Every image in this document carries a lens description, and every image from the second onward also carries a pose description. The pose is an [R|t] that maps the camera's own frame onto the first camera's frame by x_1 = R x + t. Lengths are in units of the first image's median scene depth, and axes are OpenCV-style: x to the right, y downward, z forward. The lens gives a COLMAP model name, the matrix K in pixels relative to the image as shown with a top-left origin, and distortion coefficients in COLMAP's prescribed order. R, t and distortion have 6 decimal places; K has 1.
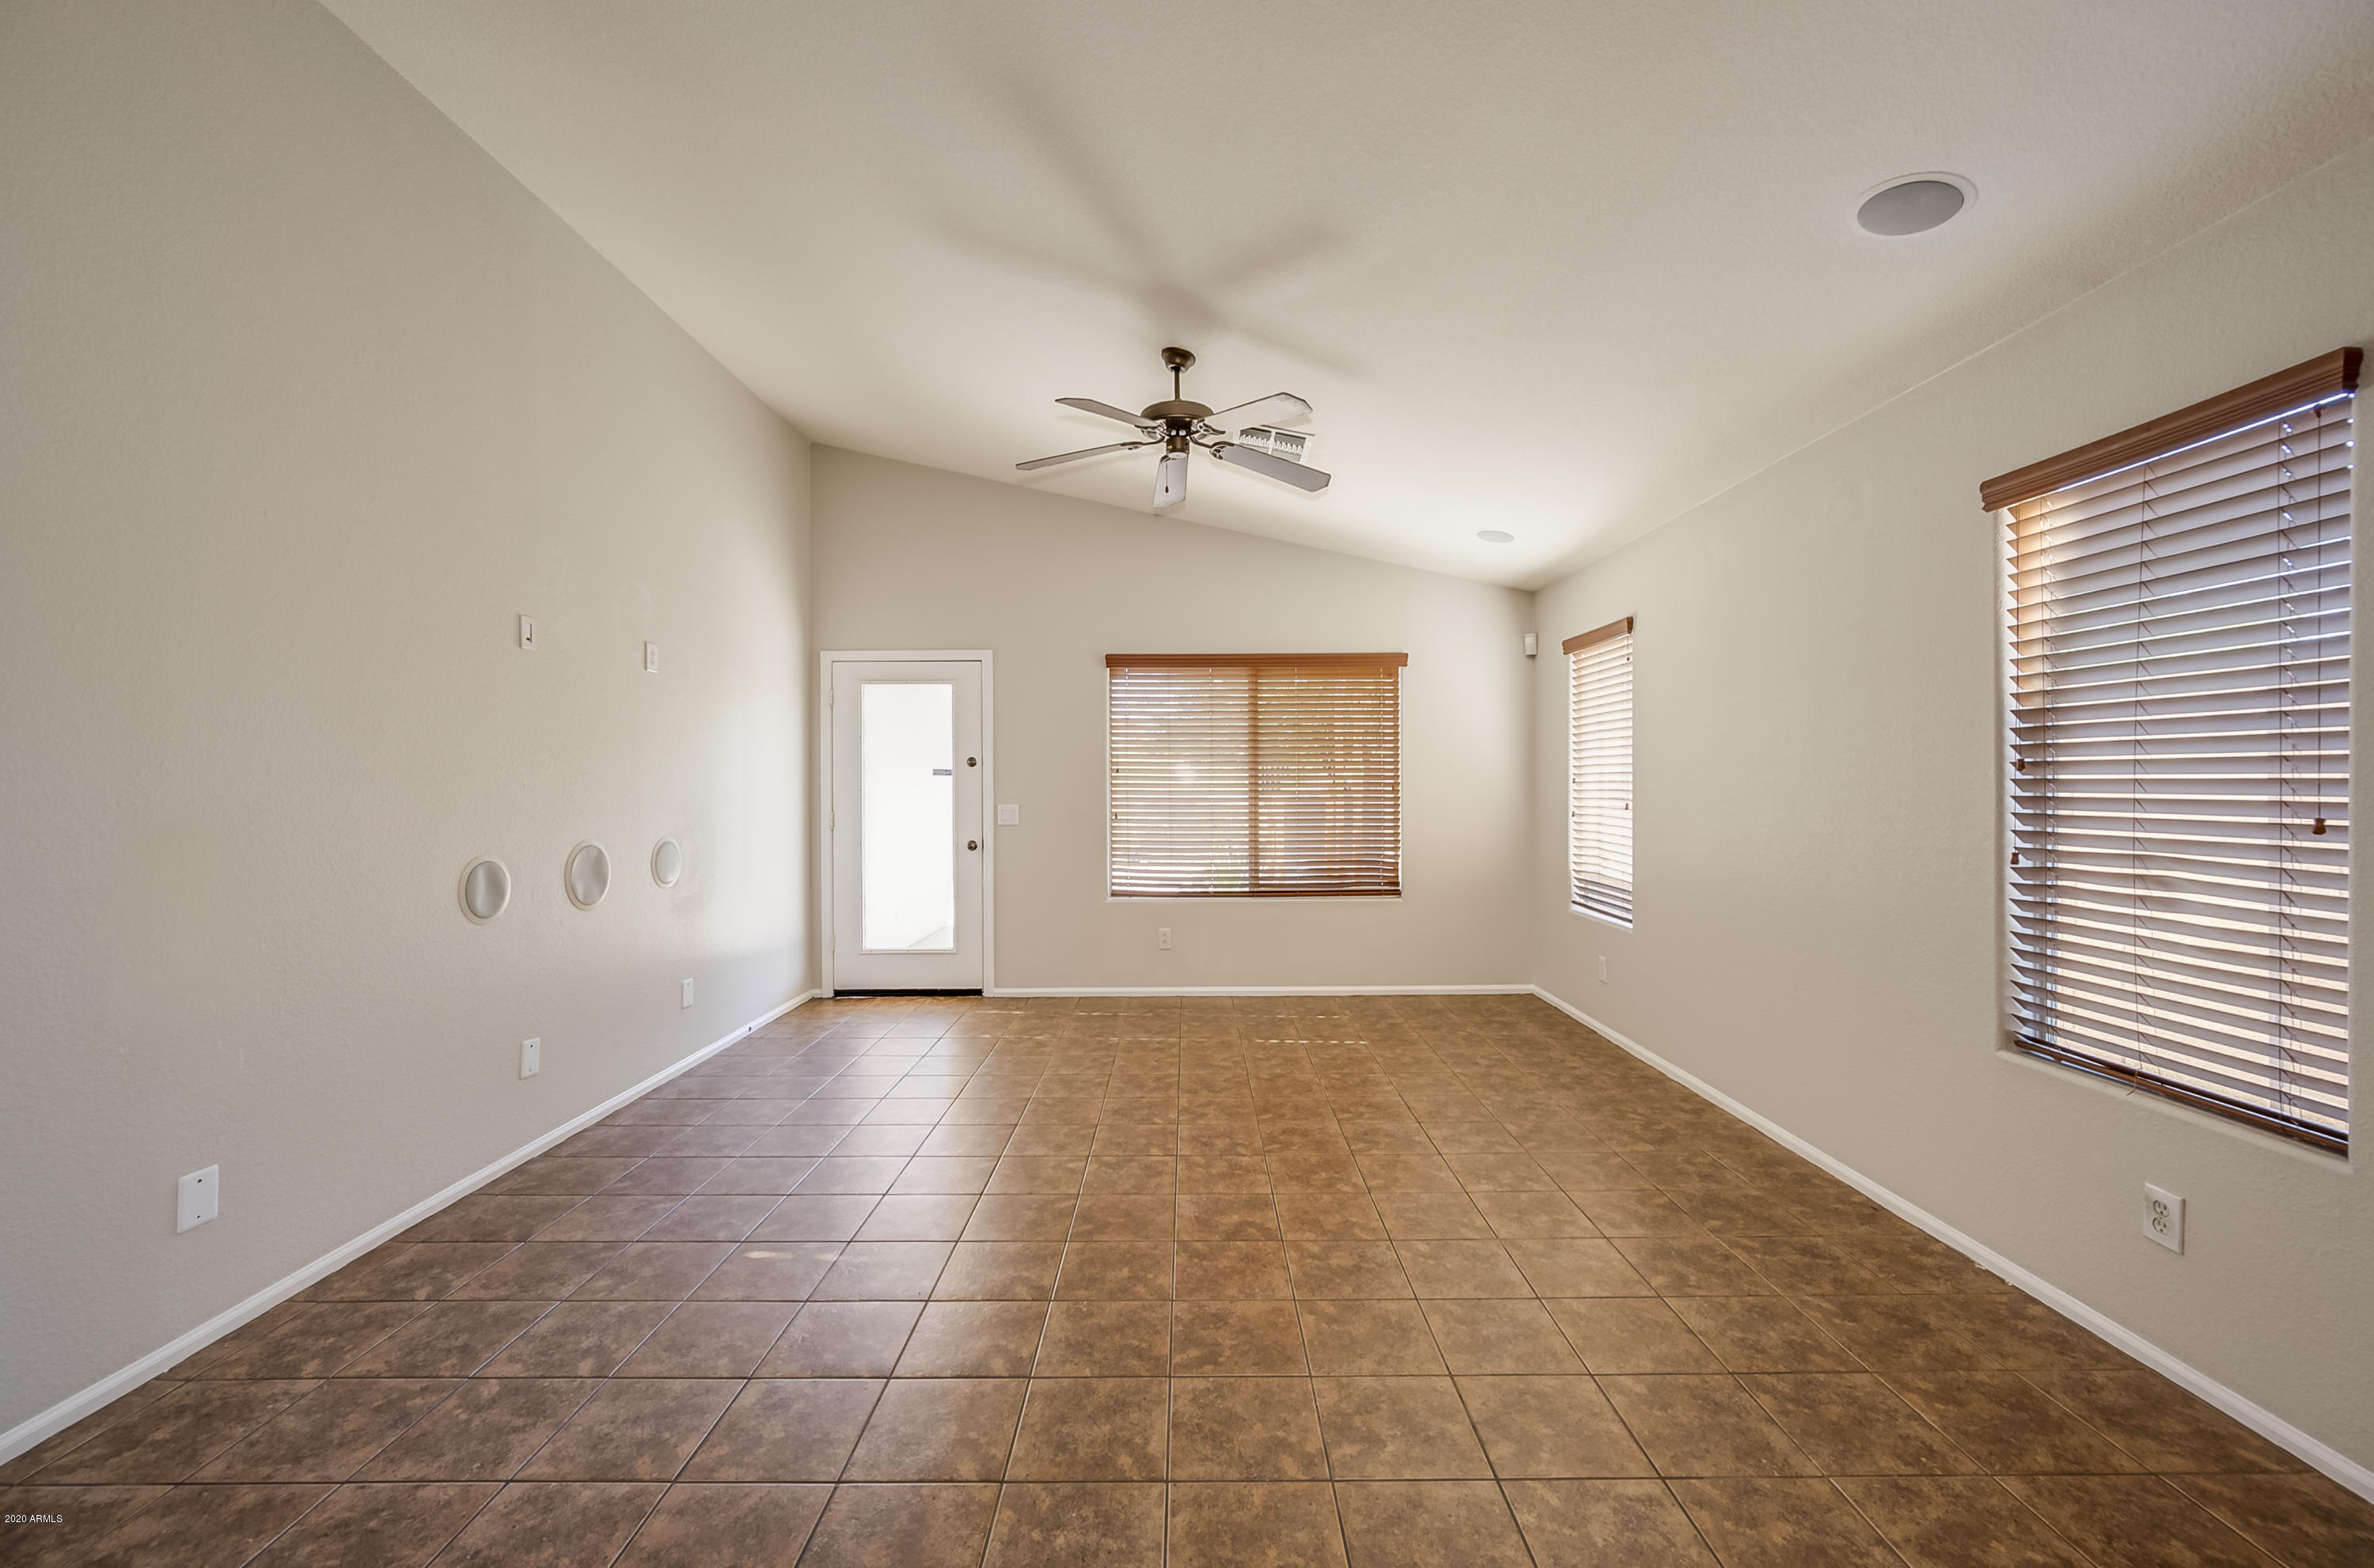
lens RADIAL K [[945.1, 0, 1185.5], [0, 945.1, 785.5], [0, 0, 1]] dist [-0.003156, 0.000145]
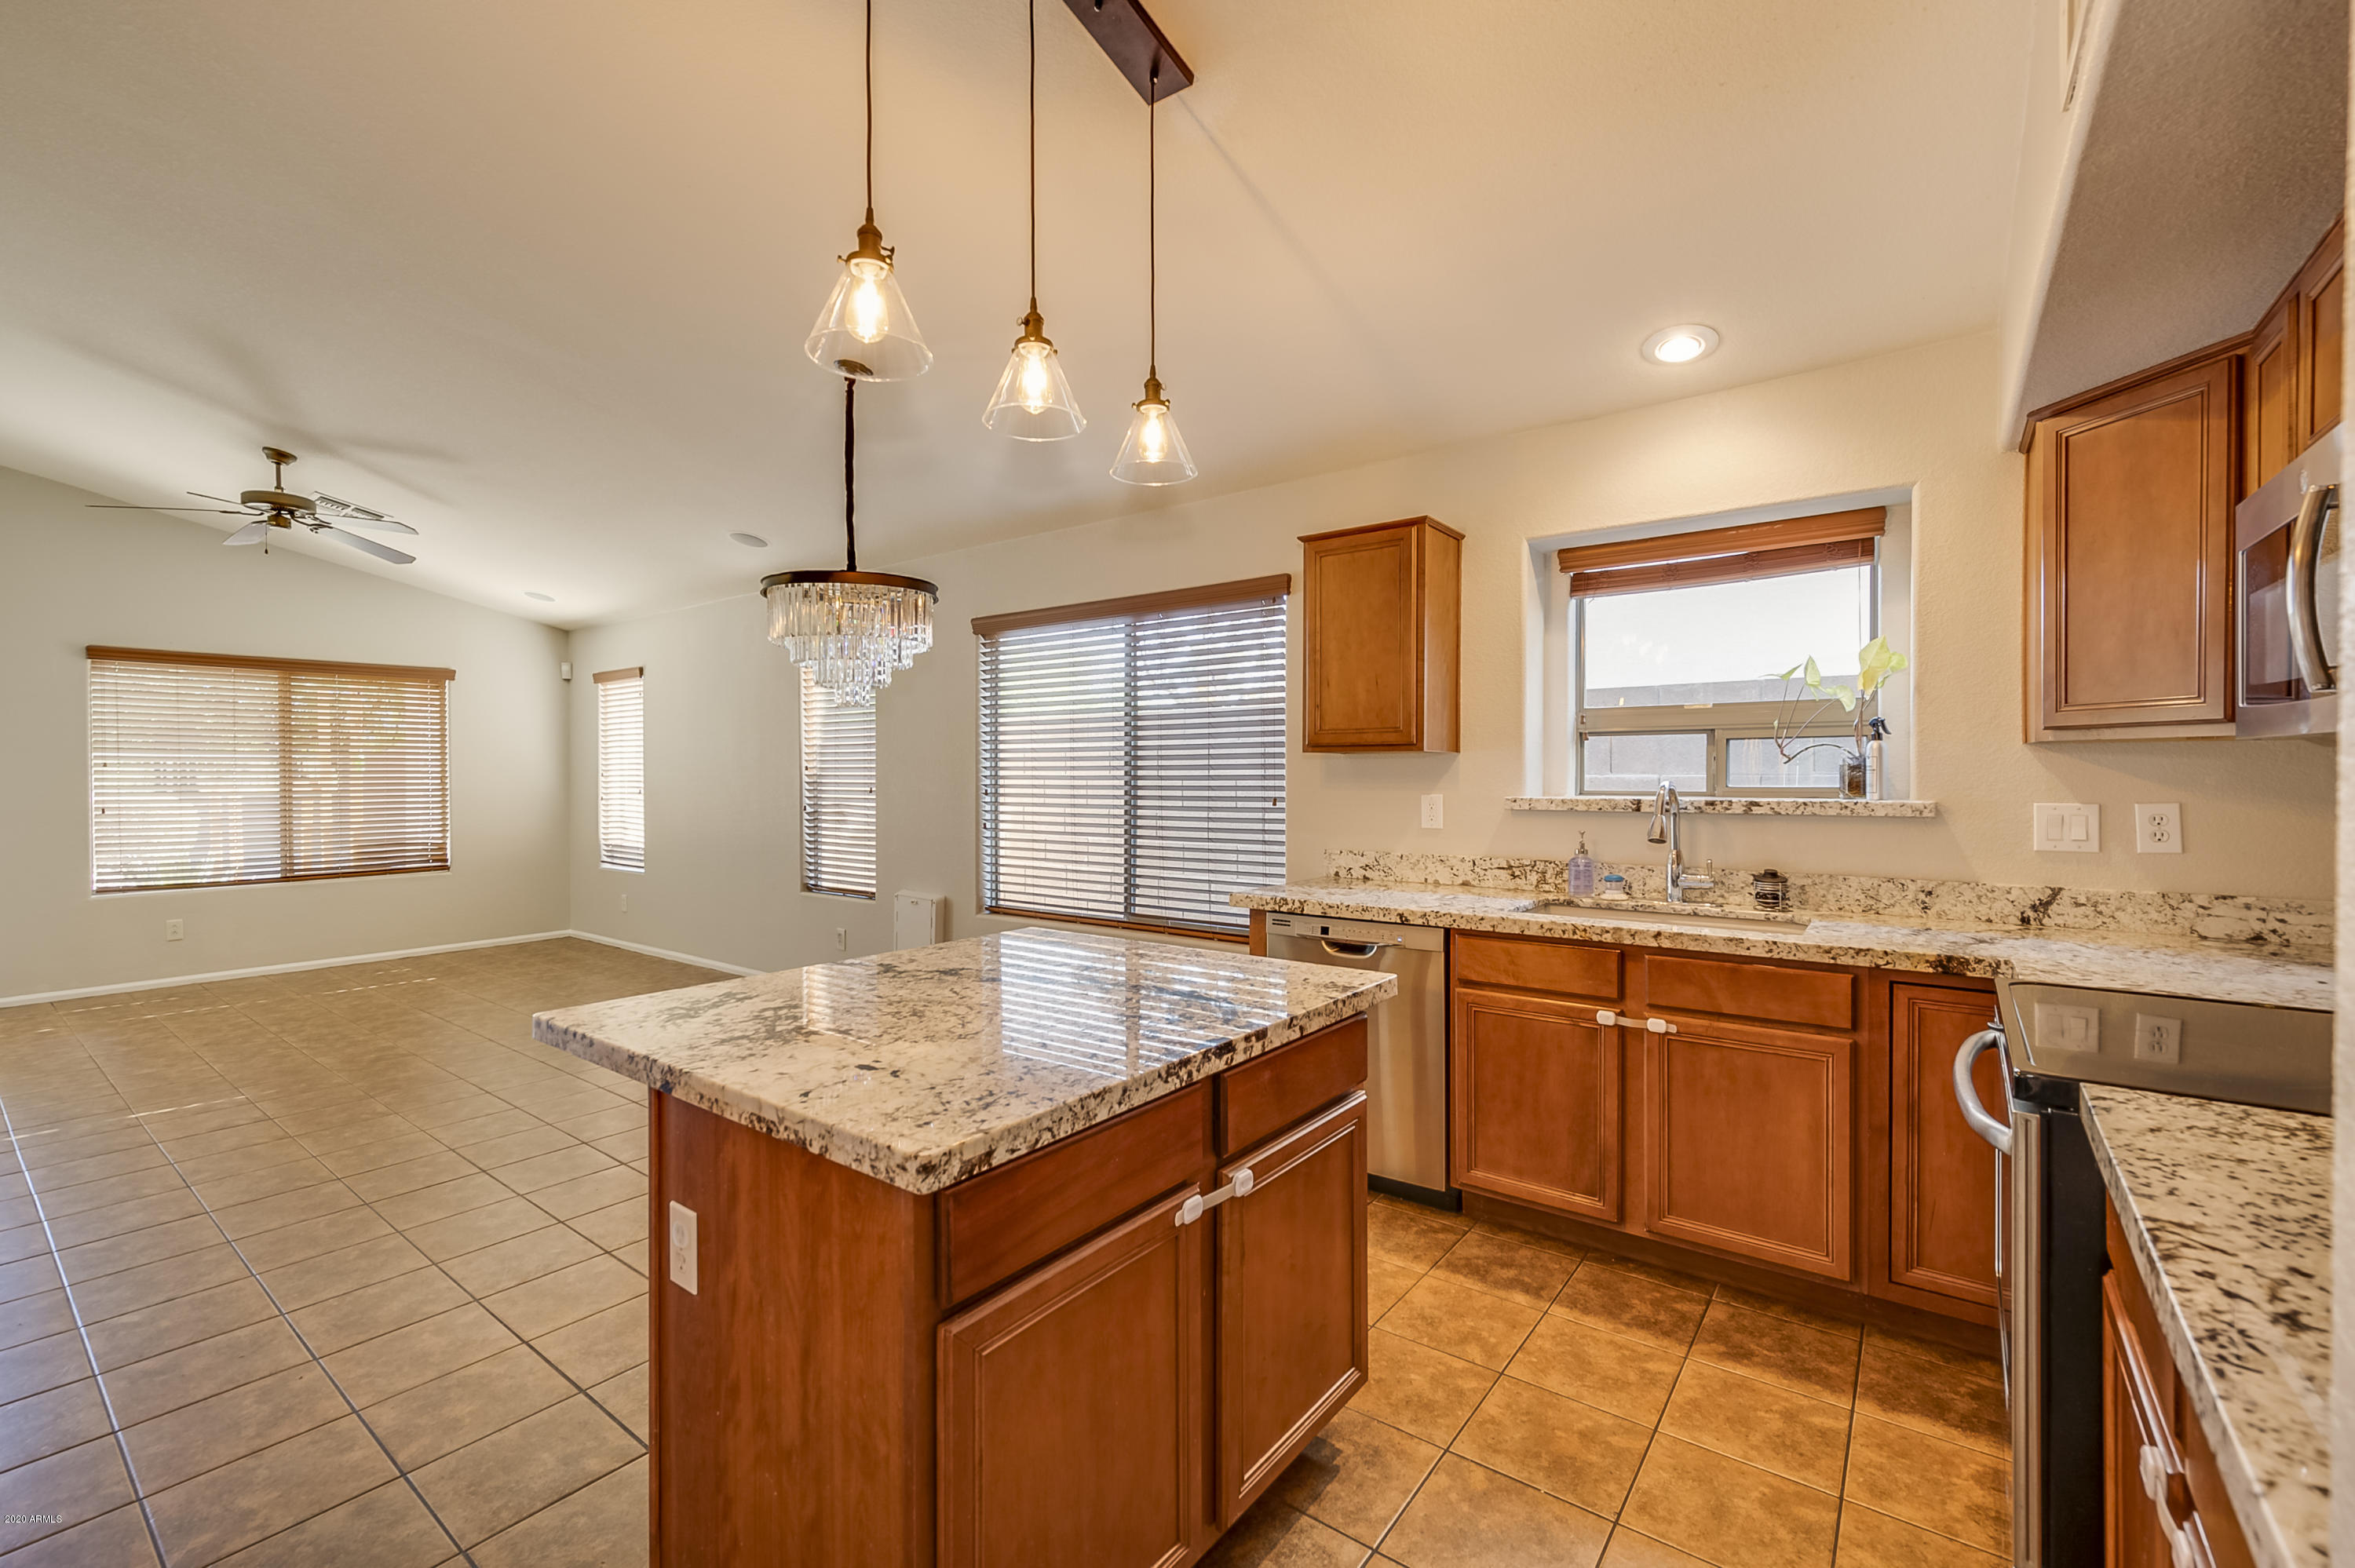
lens RADIAL K [[1003.7, 0, 1184.7], [0, 1003.7, 779.1], [0, 0, 1]] dist [-0.002983, 0.001717]
pose [[0.608673, -0.006777, 0.793392, -0.353291], [0.004820, 0.999977, 0.004844, -0.001361], [-0.793406, 0.000876, 0.608692, -0.856304]]
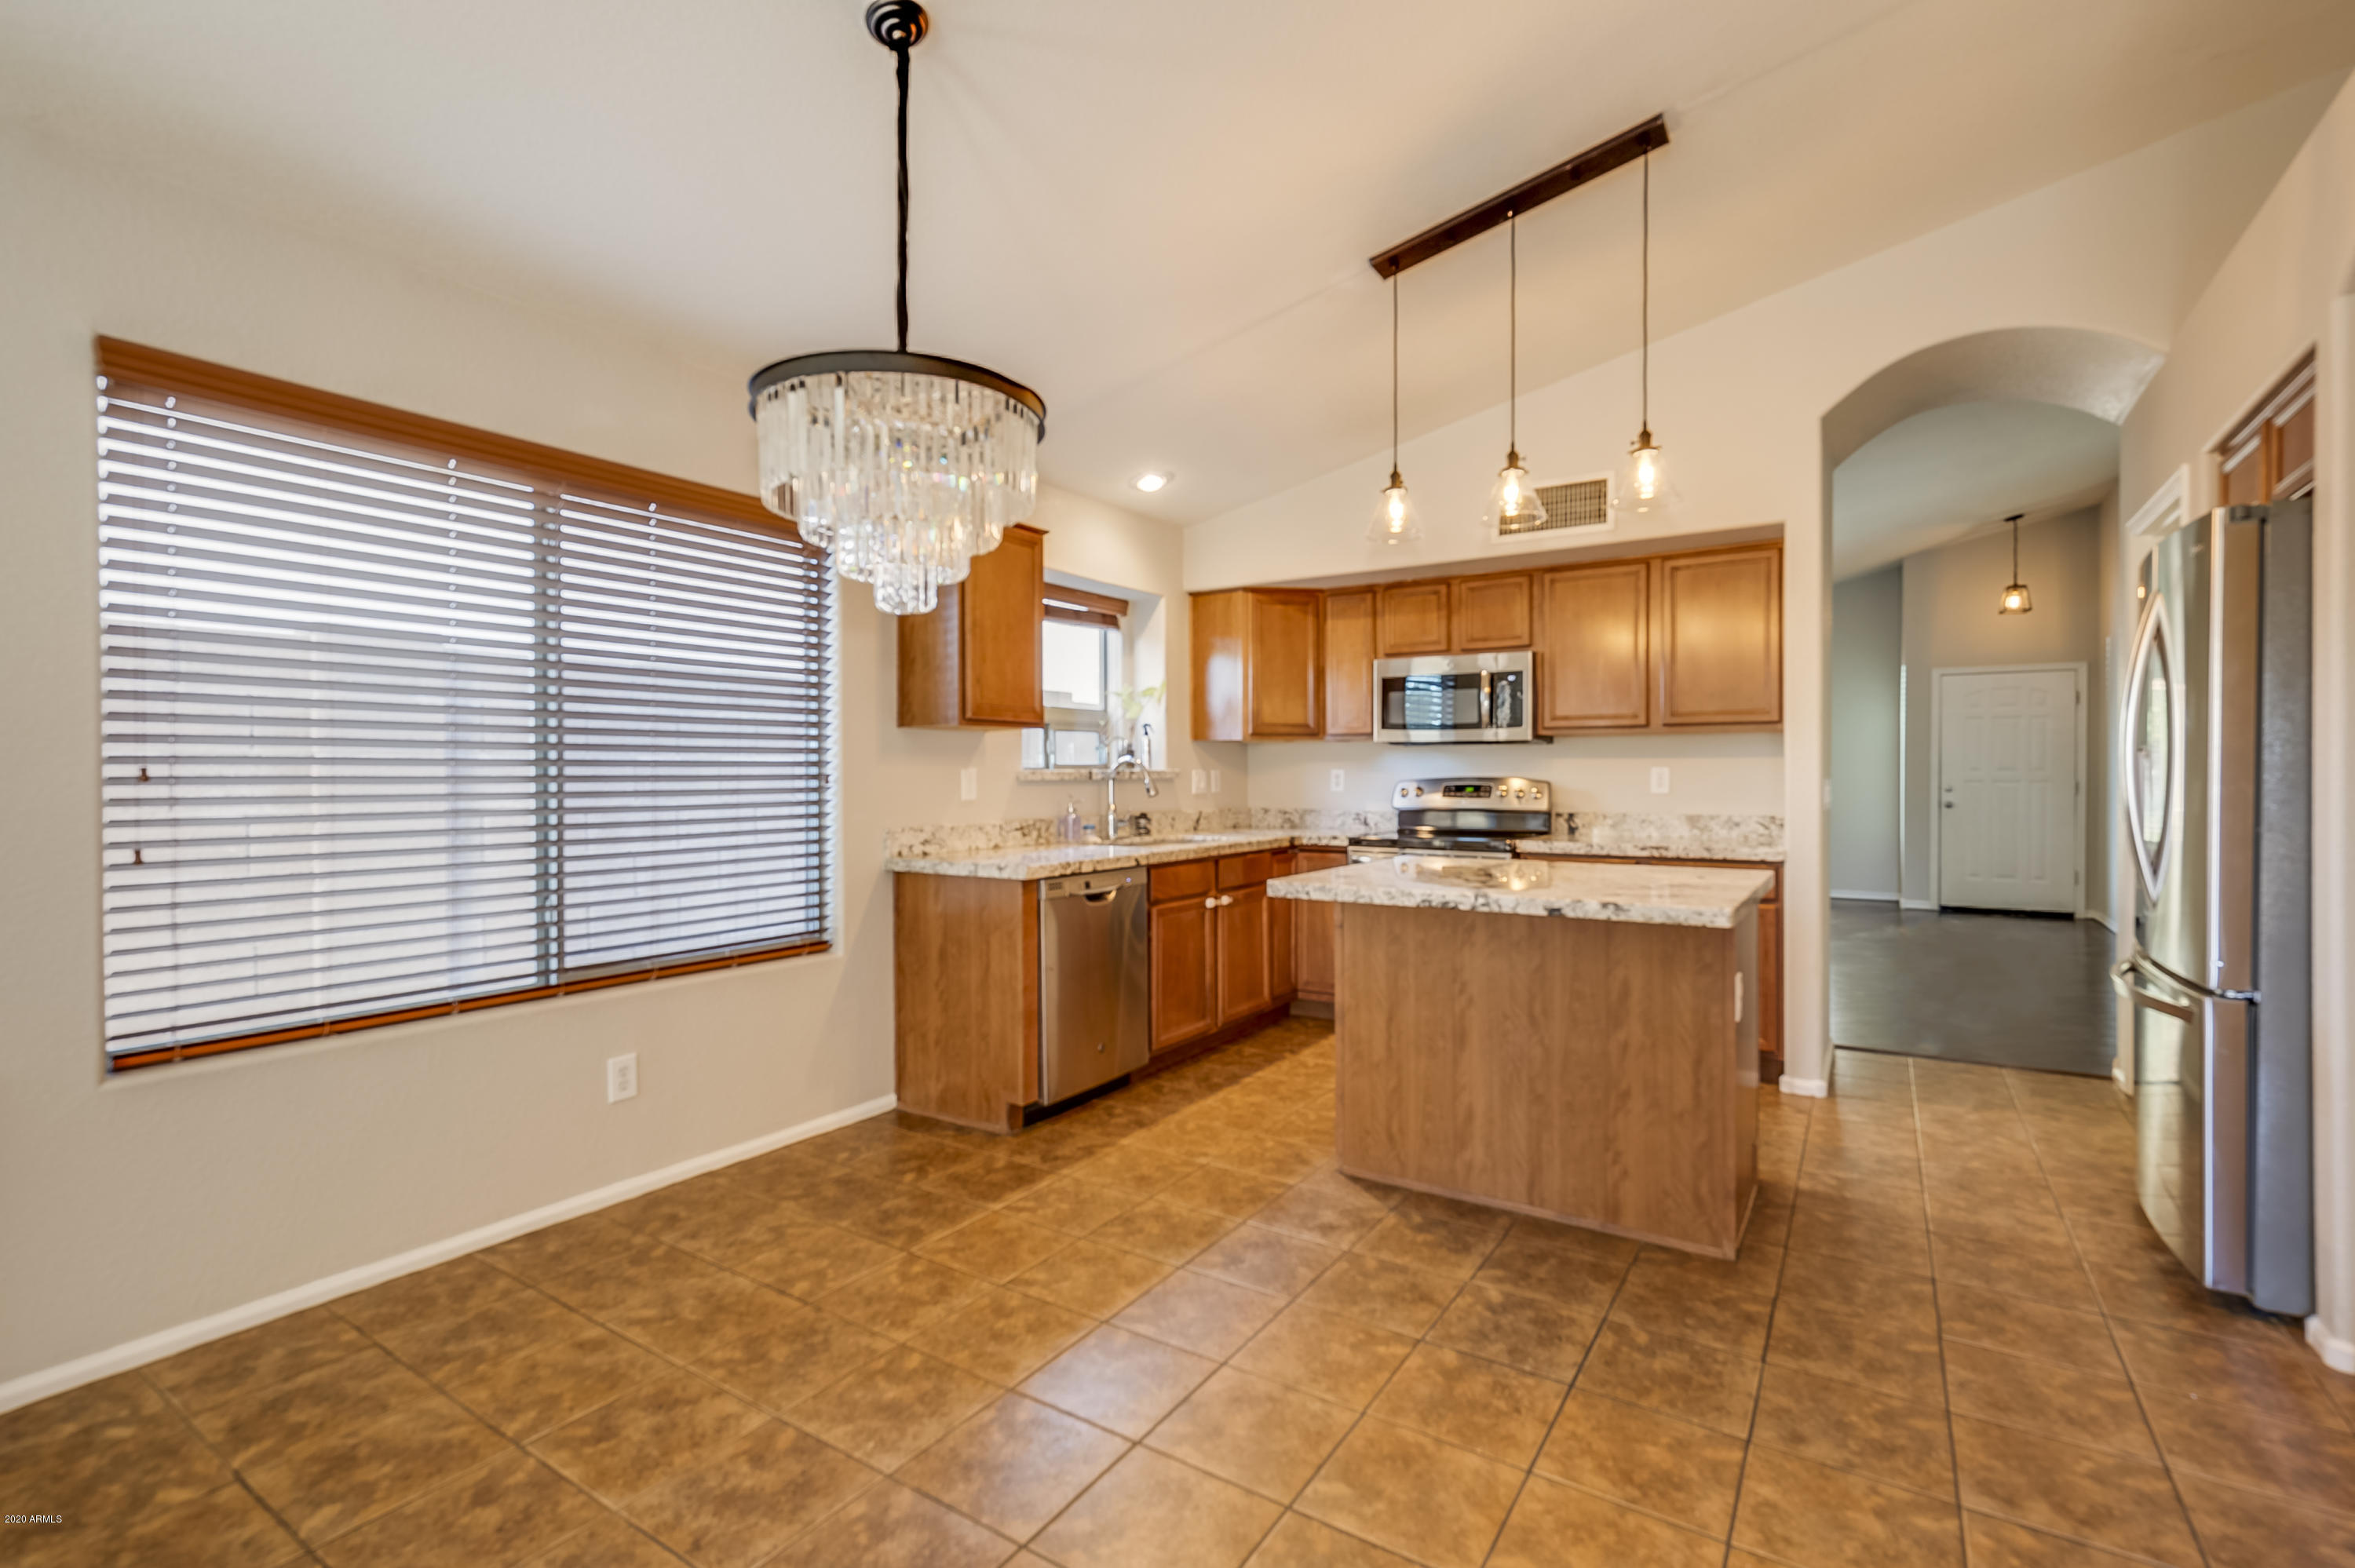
lens RADIAL K [[1060.0, 0, 1179.4], [0, 1060.0, 782.0], [0, 0, 1]] dist [-0.004301, 0.001369]
pose [[-0.834554, -0.001003, 0.550925, -0.239623], [0.005511, 0.999933, 0.010167, 0.023705], [-0.550899, 0.011521, -0.834493, 0.410040]]
